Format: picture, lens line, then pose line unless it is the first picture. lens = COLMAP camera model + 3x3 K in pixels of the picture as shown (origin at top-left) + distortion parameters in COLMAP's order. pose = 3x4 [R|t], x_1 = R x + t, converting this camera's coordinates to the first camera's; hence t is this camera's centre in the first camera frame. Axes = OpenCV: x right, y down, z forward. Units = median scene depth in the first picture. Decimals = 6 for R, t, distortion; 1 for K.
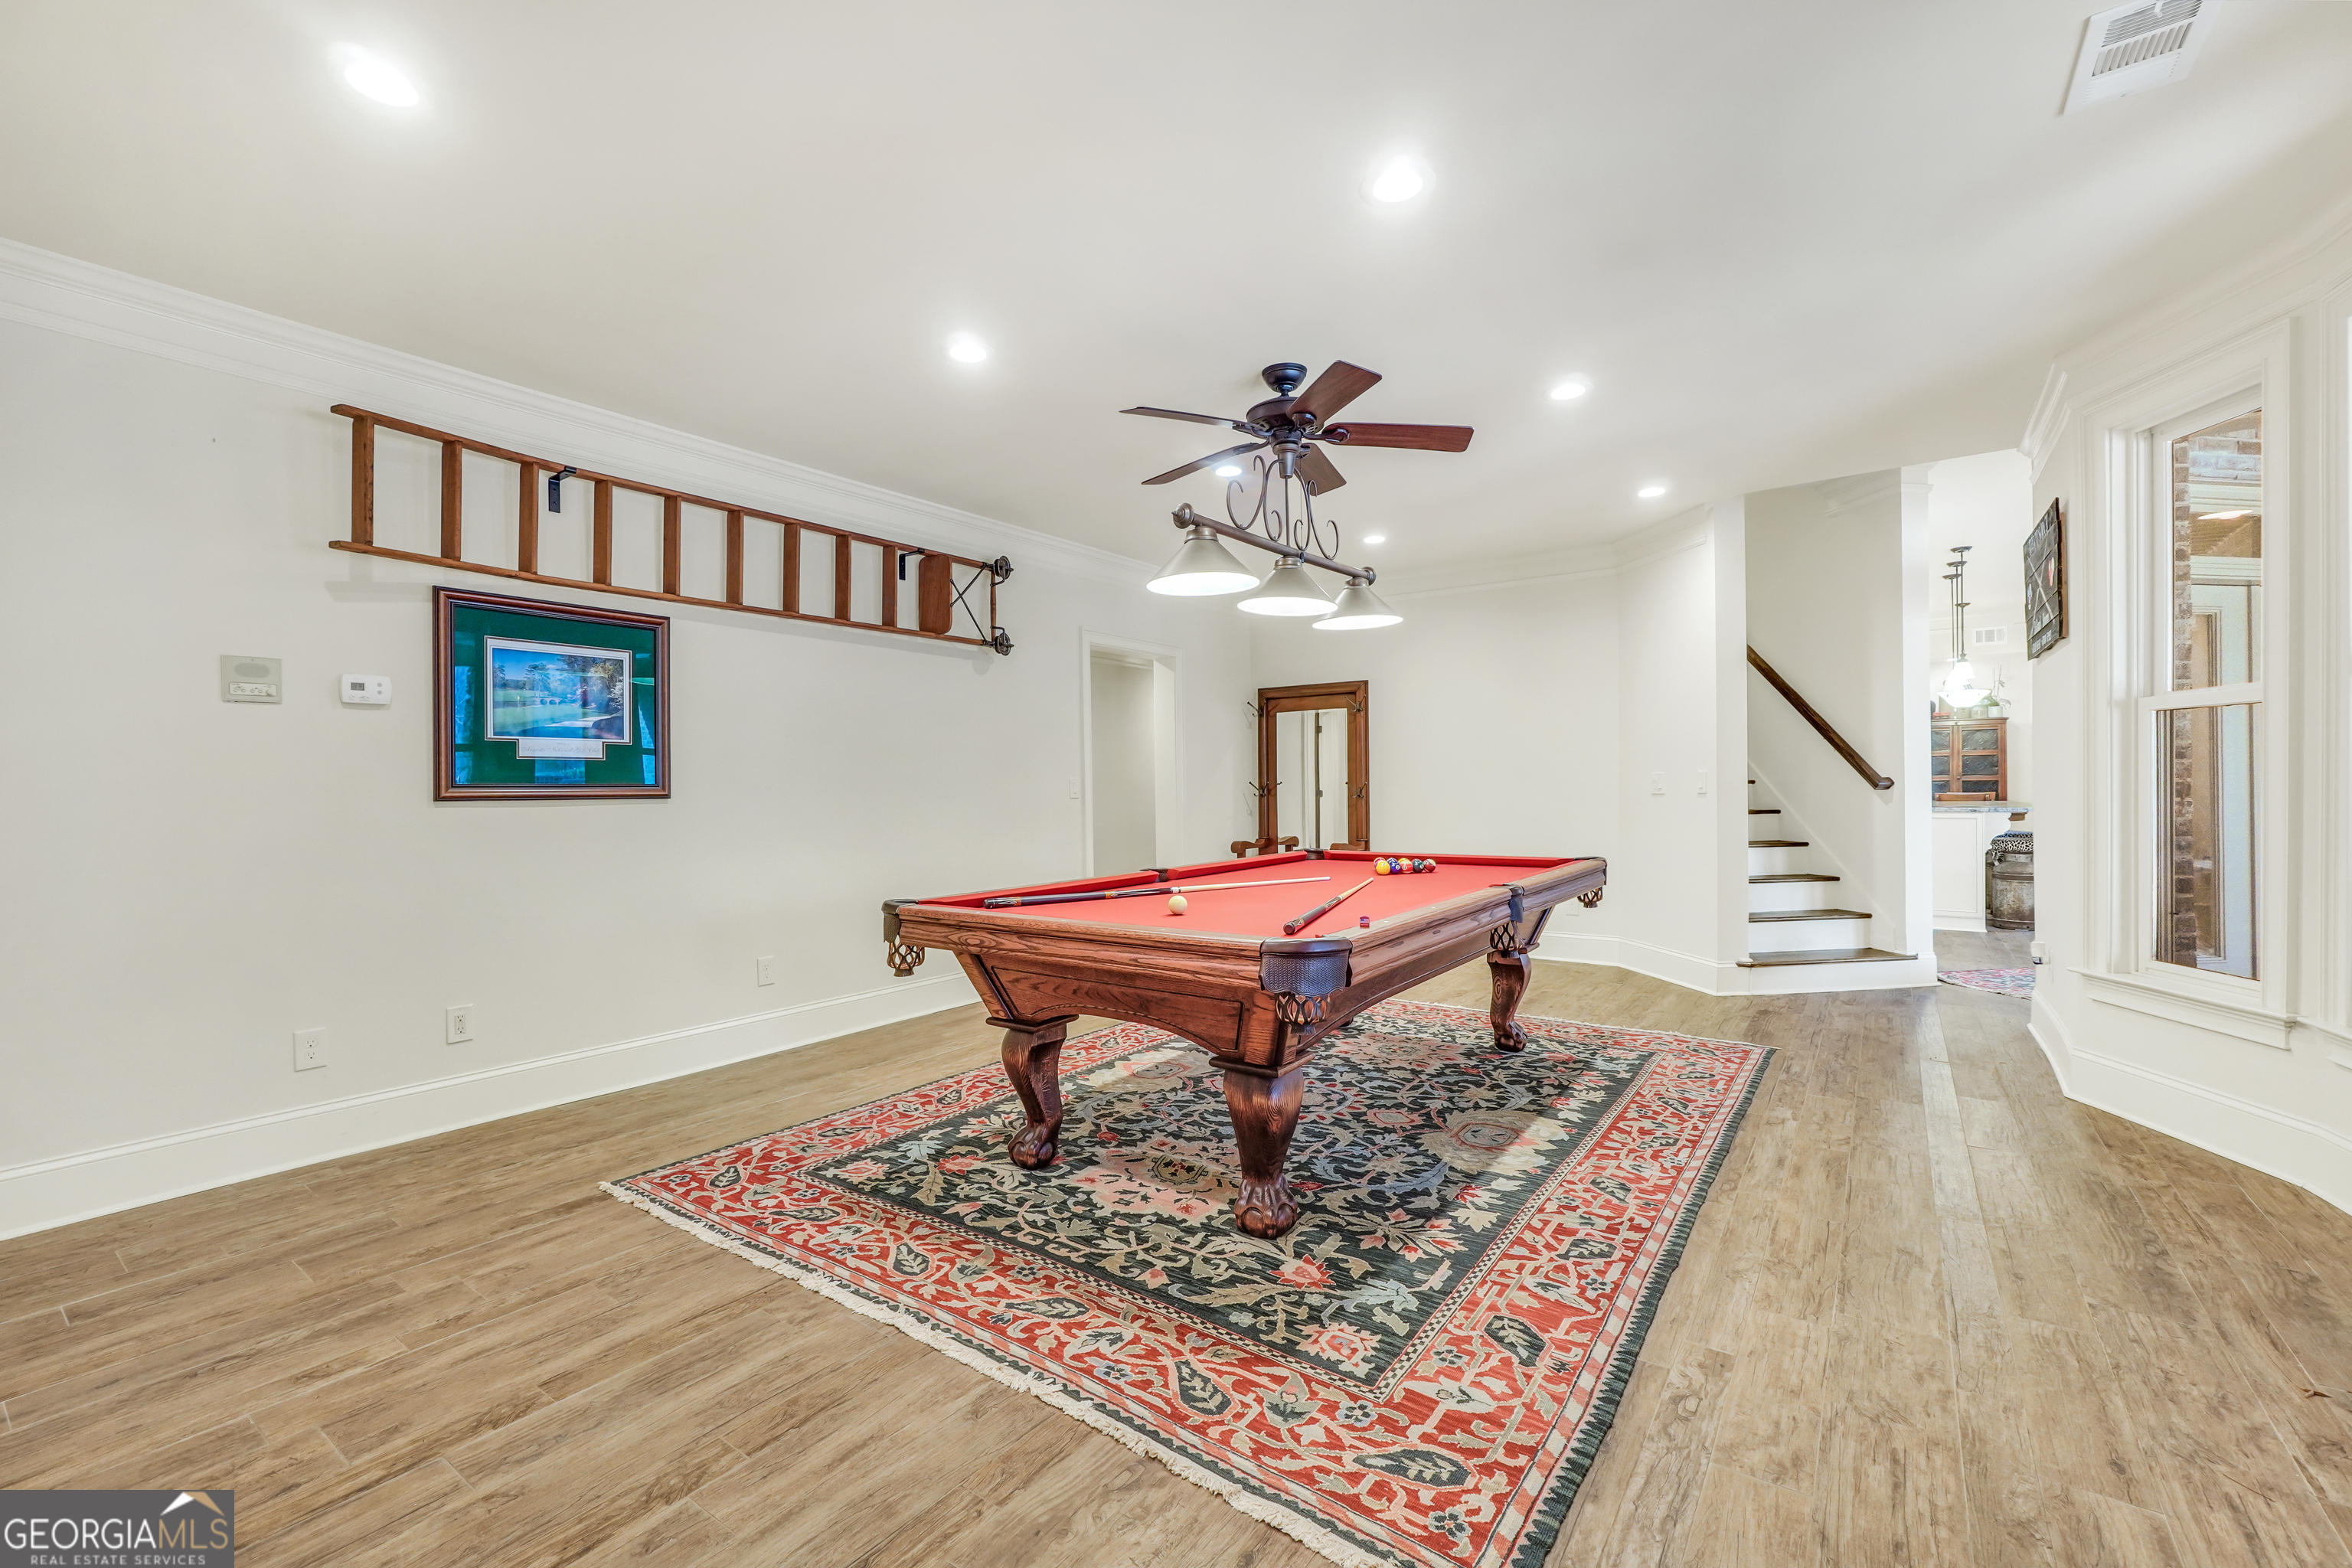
lens RADIAL K [[990.2, 0, 1165.3], [0, 990.2, 786.9], [0, 0, 1]] dist [-0.018829, 0.006366]
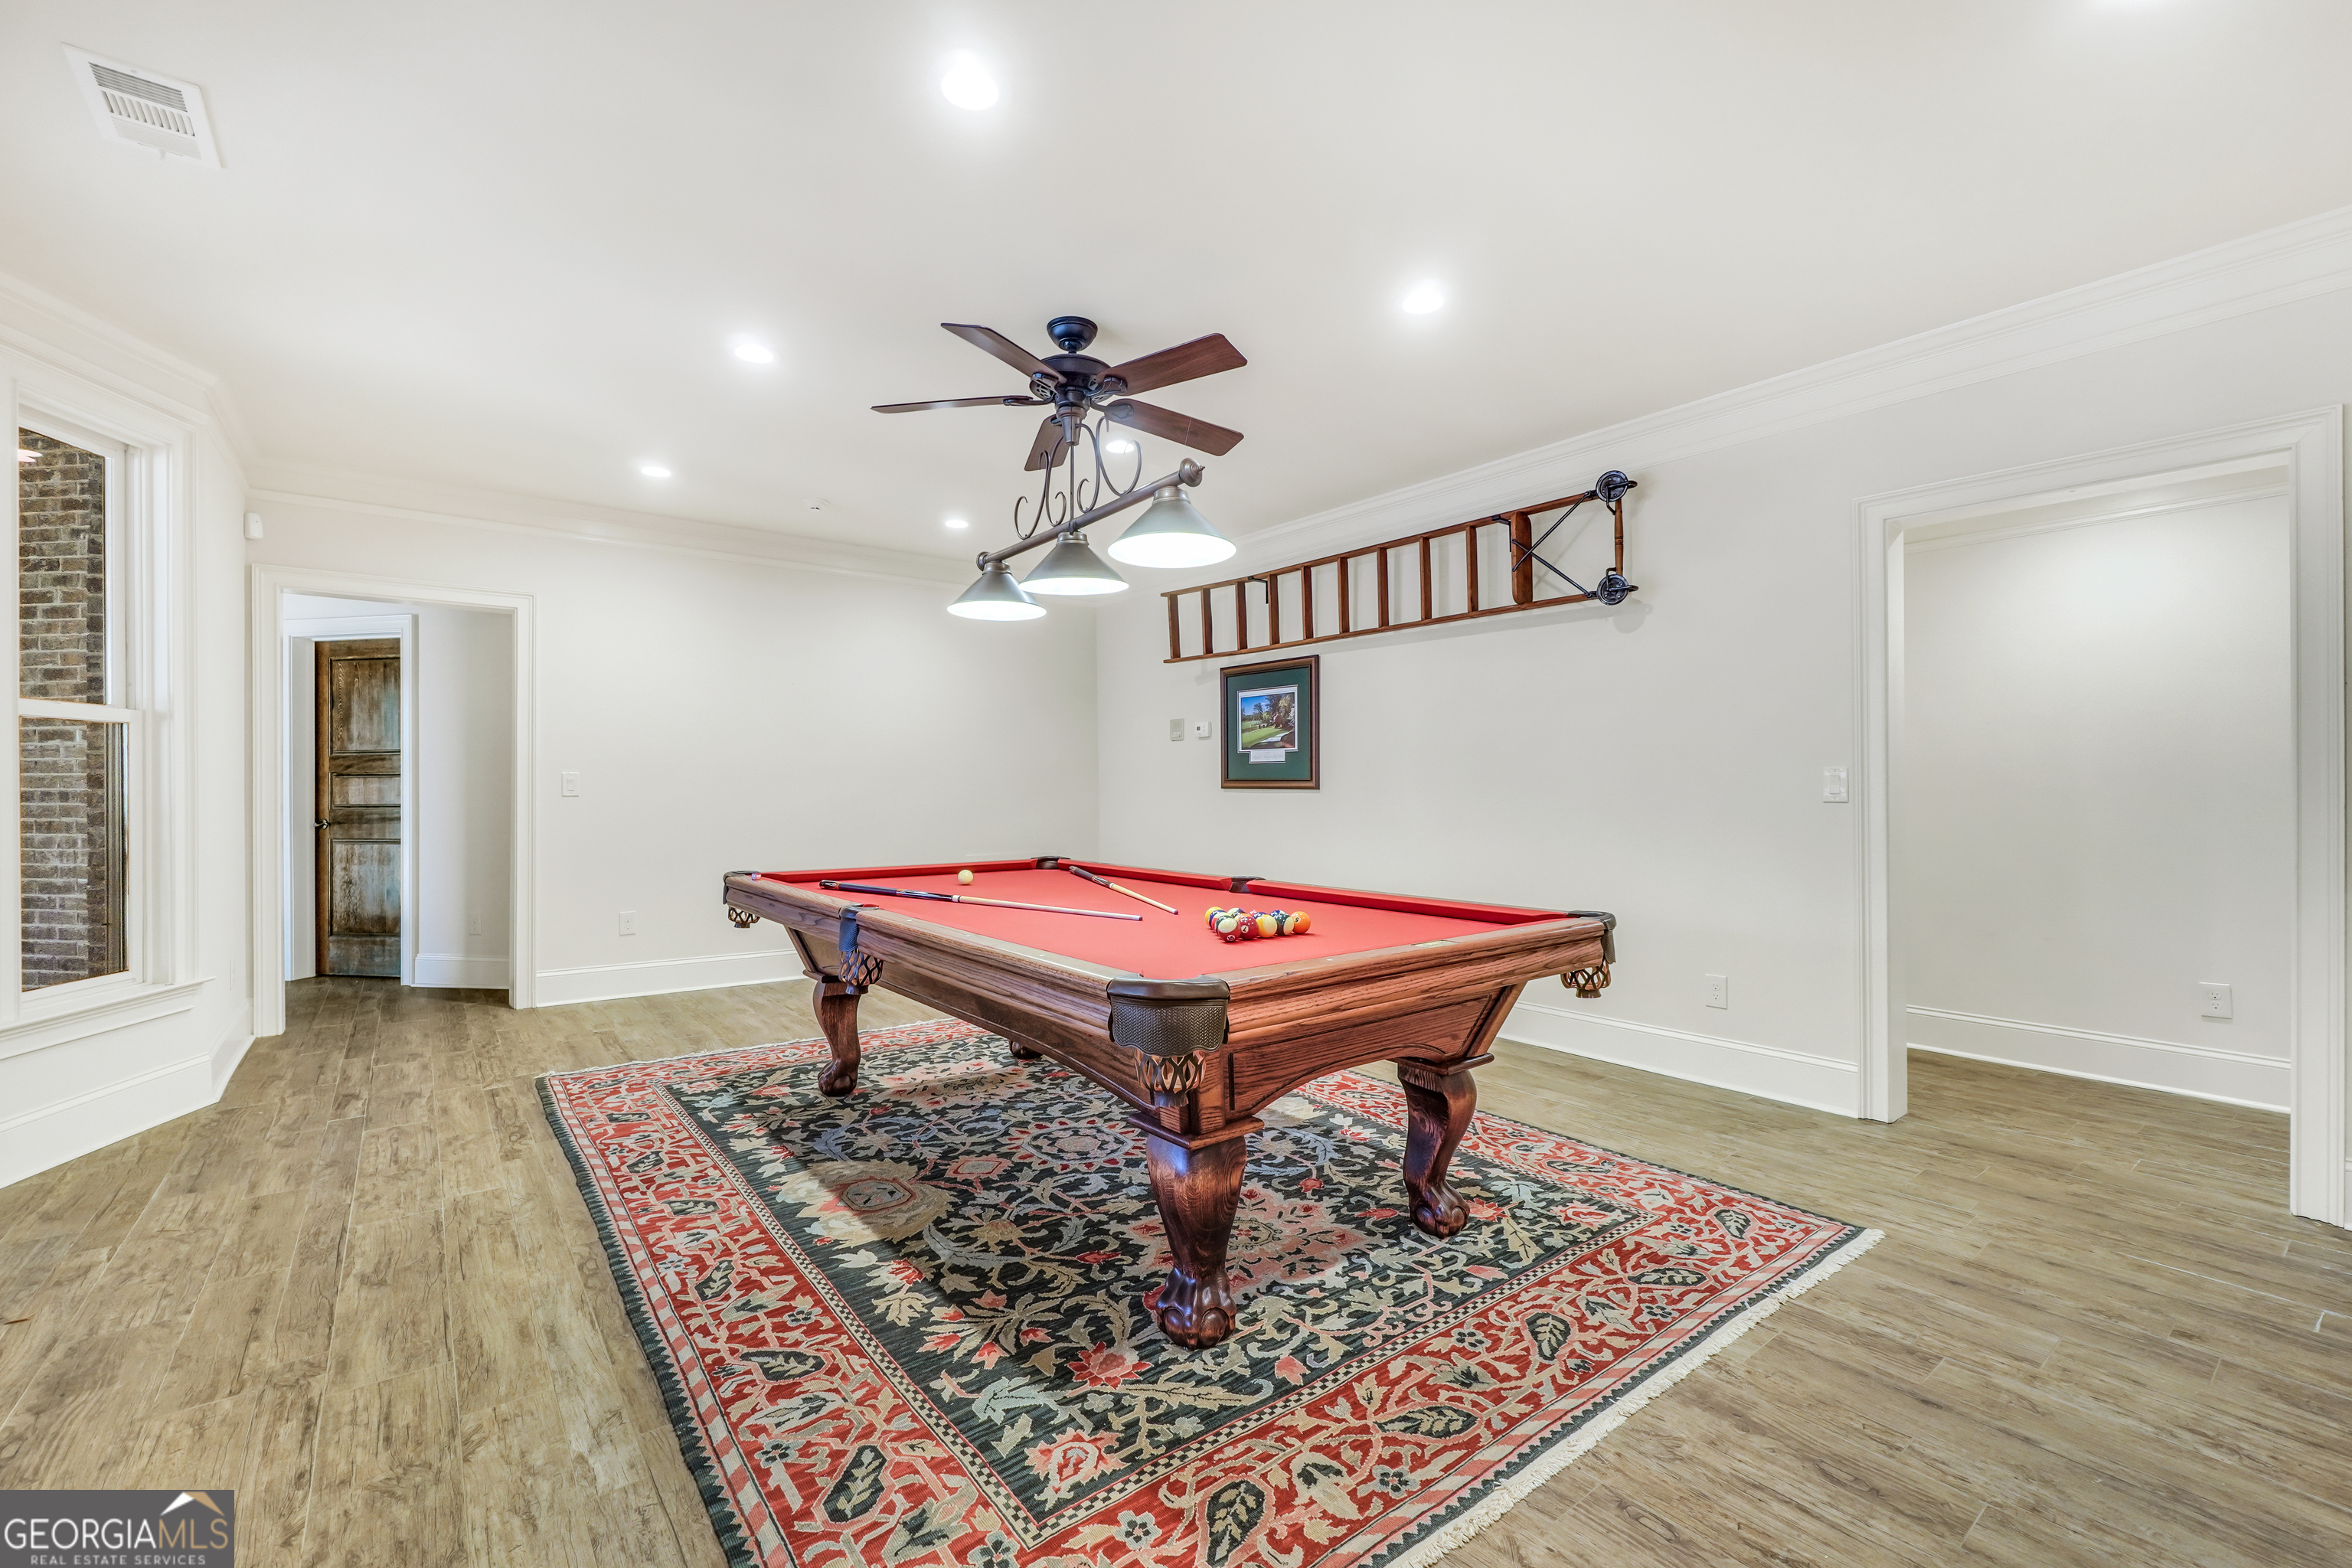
lens RADIAL K [[990.2, 0, 1165.3], [0, 990.2, 786.9], [0, 0, 1]] dist [-0.018829, 0.006366]
pose [[-0.278798, 0.011962, -0.960275, 0.993263], [0.004198, 0.999928, 0.011237, -0.009262], [0.960341, -0.000899, -0.278828, 1.369898]]
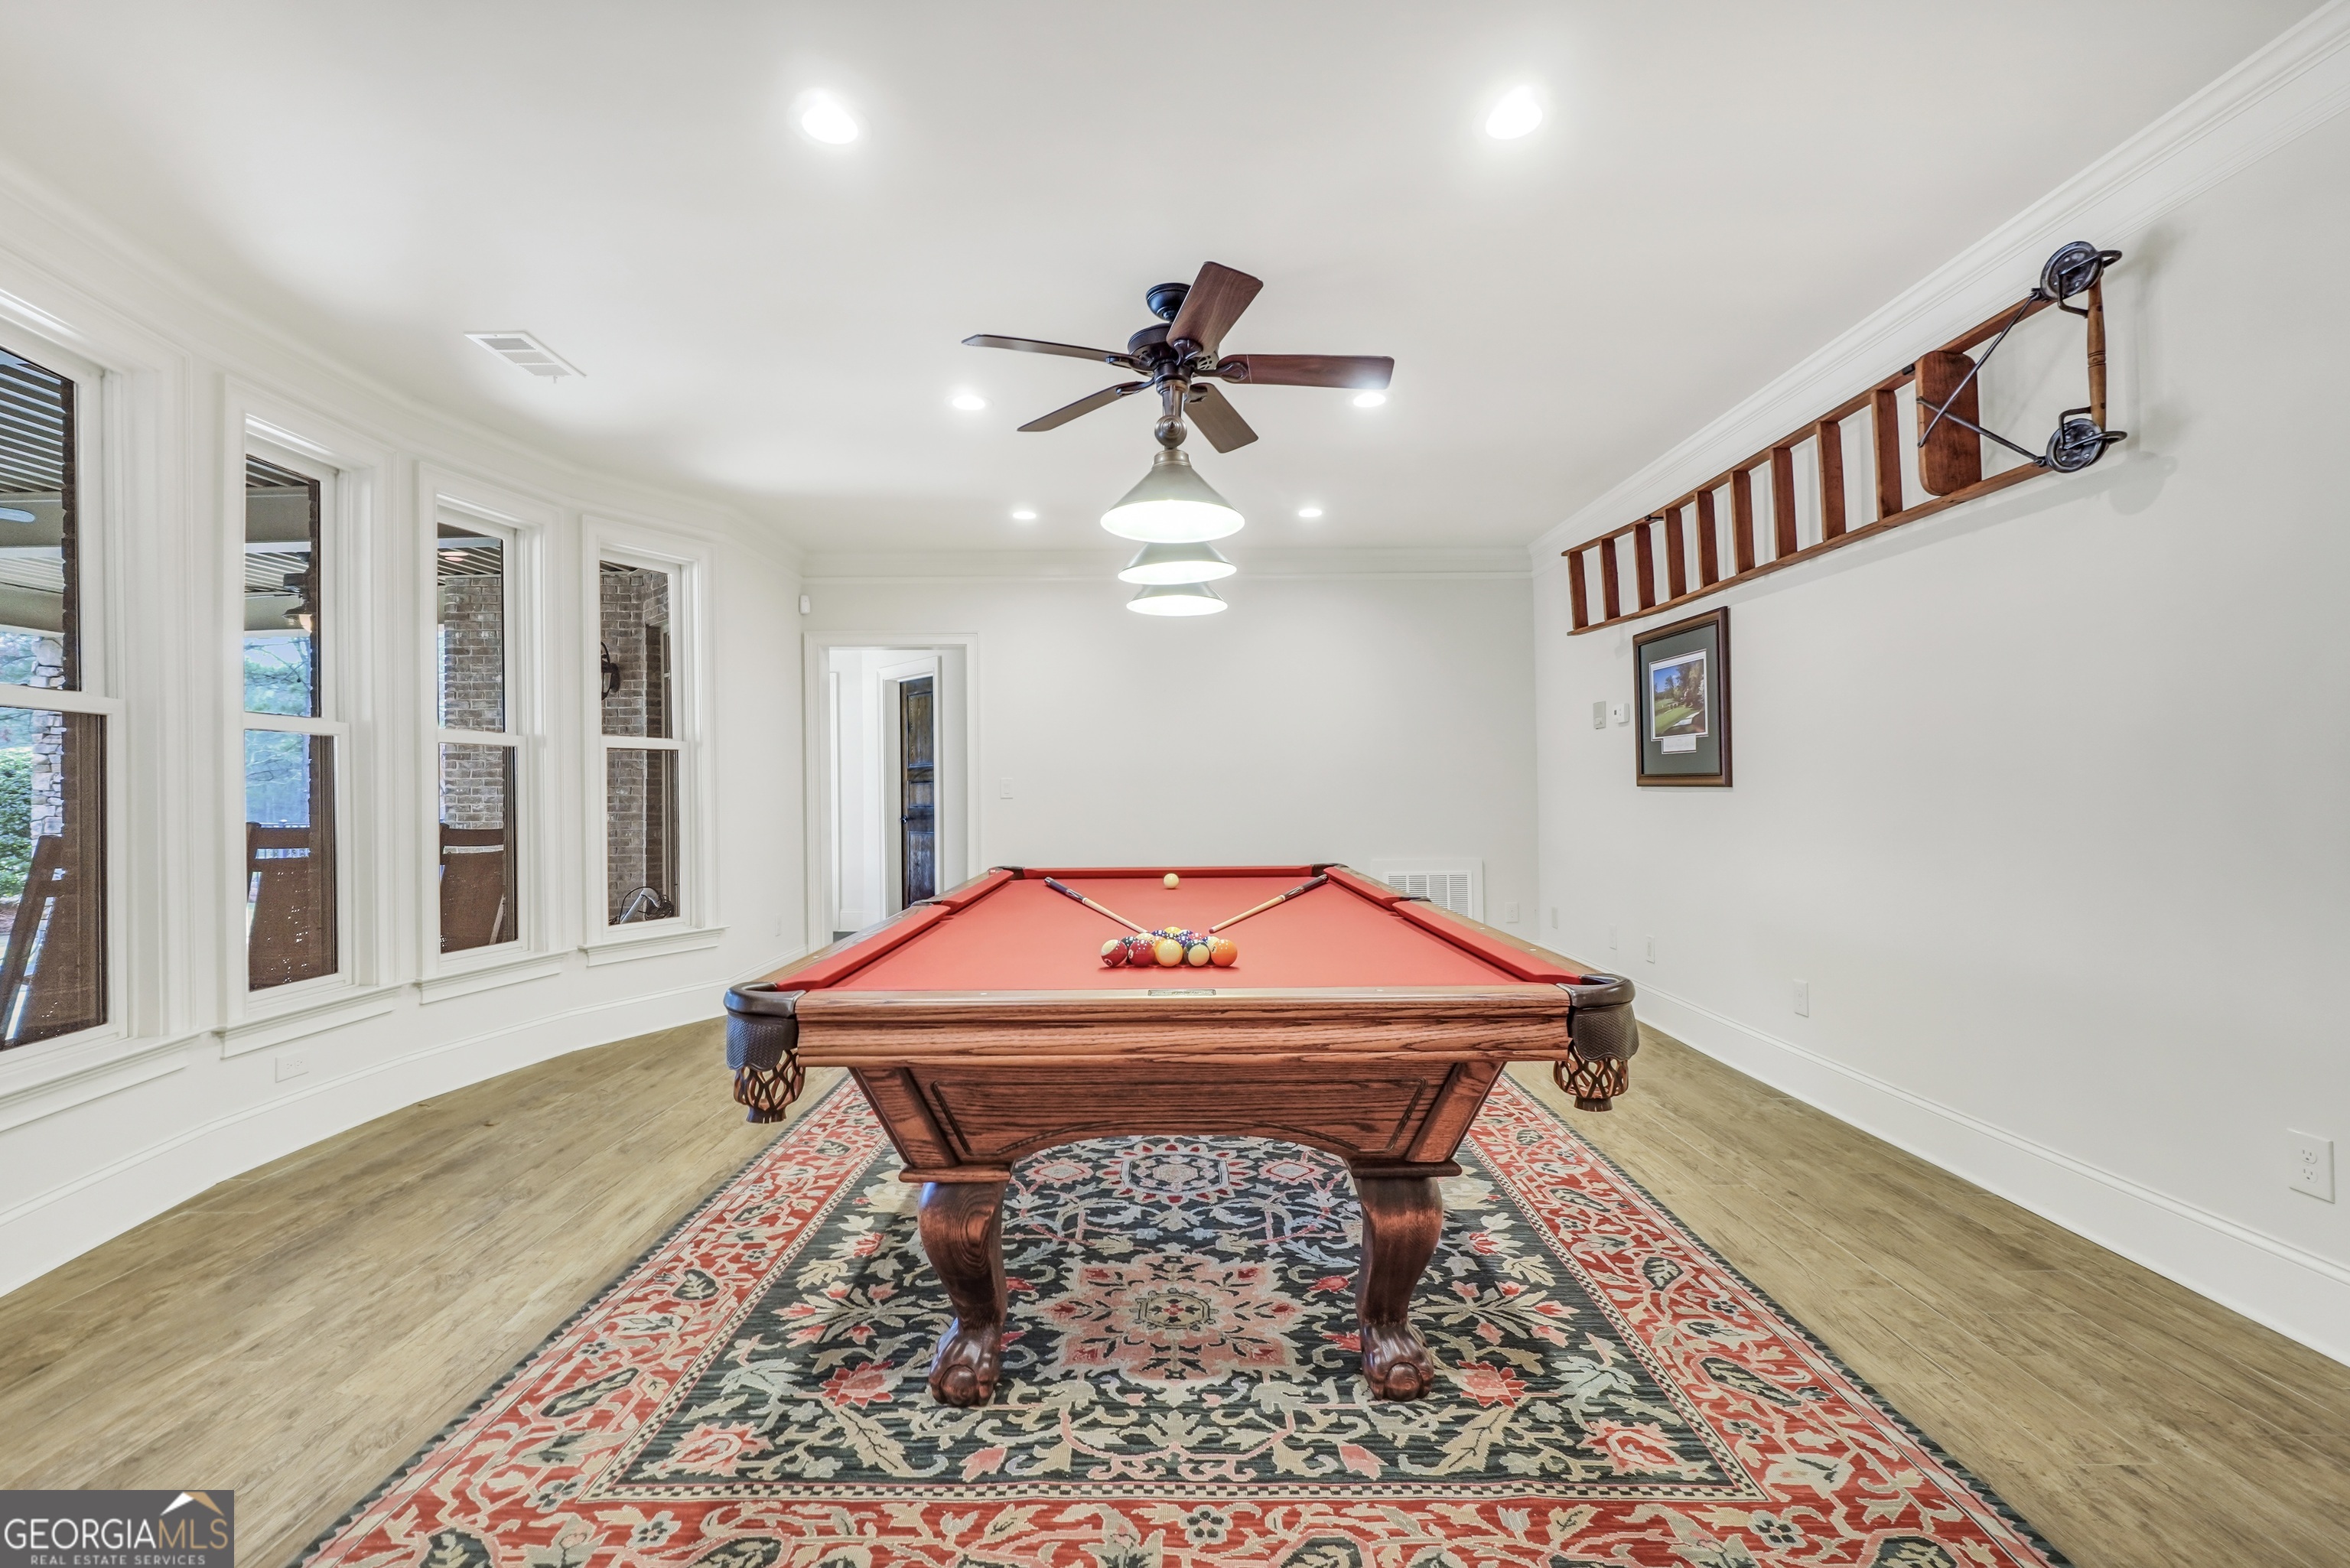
lens RADIAL K [[1015.5, 0, 1166.1], [0, 1015.5, 780.0], [0, 0, 1]] dist [-0.019226, 0.008531]
pose [[-0.806157, 0.013918, -0.591538, 0.660457], [0.019159, 0.999813, -0.002586, -0.004176], [0.591391, -0.013418, -0.806273, 1.734918]]
